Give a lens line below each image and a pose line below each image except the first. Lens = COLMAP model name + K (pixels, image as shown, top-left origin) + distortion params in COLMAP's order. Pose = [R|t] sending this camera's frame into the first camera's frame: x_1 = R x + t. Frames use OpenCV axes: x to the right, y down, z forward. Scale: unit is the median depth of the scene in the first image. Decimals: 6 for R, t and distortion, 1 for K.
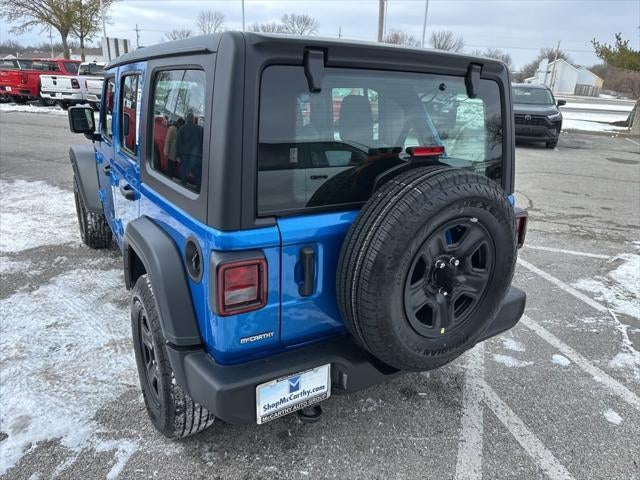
lens RADIAL K [[448.9, 0, 318.4], [0, 448.9, 244.5], [0, 0, 1]] dist [0.034120, -0.036950]
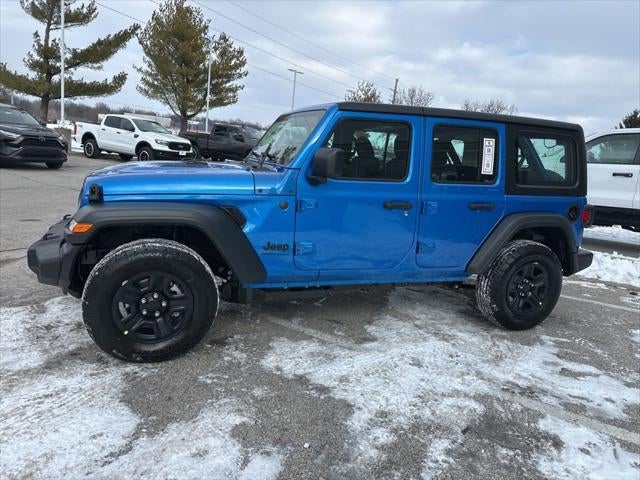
lens RADIAL K [[448.9, 0, 316.3], [0, 448.9, 238.2], [0, 0, 1]] dist [0.034120, -0.036950]
pose [[0.205957, -0.213834, 0.954912, -2.281925], [0.254554, 0.953945, 0.158715, -0.452015], [-0.944872, 0.210388, 0.250904, 1.356154]]
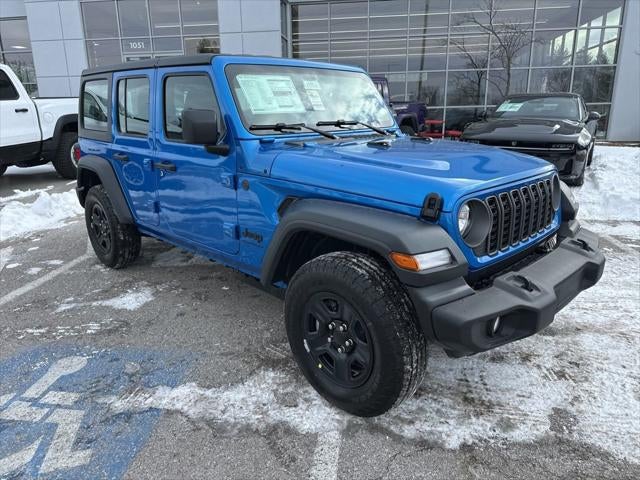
lens RADIAL K [[448.9, 0, 319.0], [0, 448.9, 245.2], [0, 0, 1]] dist [0.034120, -0.036950]
pose [[-0.975449, 0.033832, -0.217612, -0.158994], [-0.100102, 0.812038, 0.574956, -1.056659], [0.196161, 0.582623, -0.788715, 3.316773]]
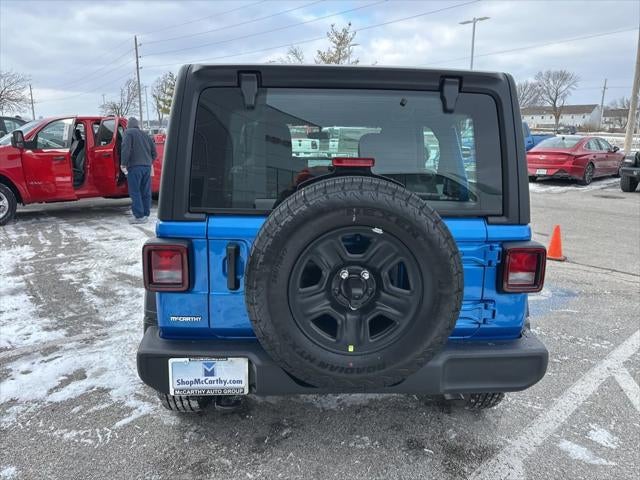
lens RADIAL K [[448.9, 0, 319.0], [0, 448.9, 240.5], [0, 0, 1]] dist [0.034120, -0.036950]
pose [[0.872971, 0.078970, -0.481338, 0.538946], [-0.141943, 0.985229, -0.095793, 0.056499], [0.466663, 0.151947, 0.871285, 0.101543]]
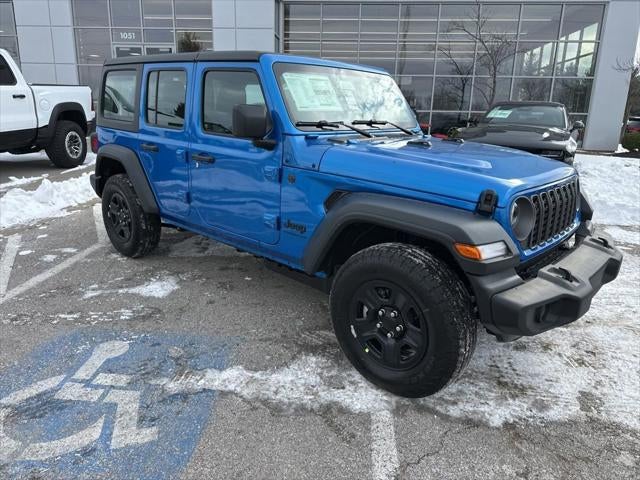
lens RADIAL K [[448.9, 0, 319.7], [0, 448.9, 239.1], [0, 0, 1]] dist [0.034120, -0.036950]
pose [[-0.961402, 0.007276, -0.275050, 0.044488], [-0.153885, 0.814467, 0.559431, -1.052744], [0.228090, 0.580164, -0.781911, 3.337623]]
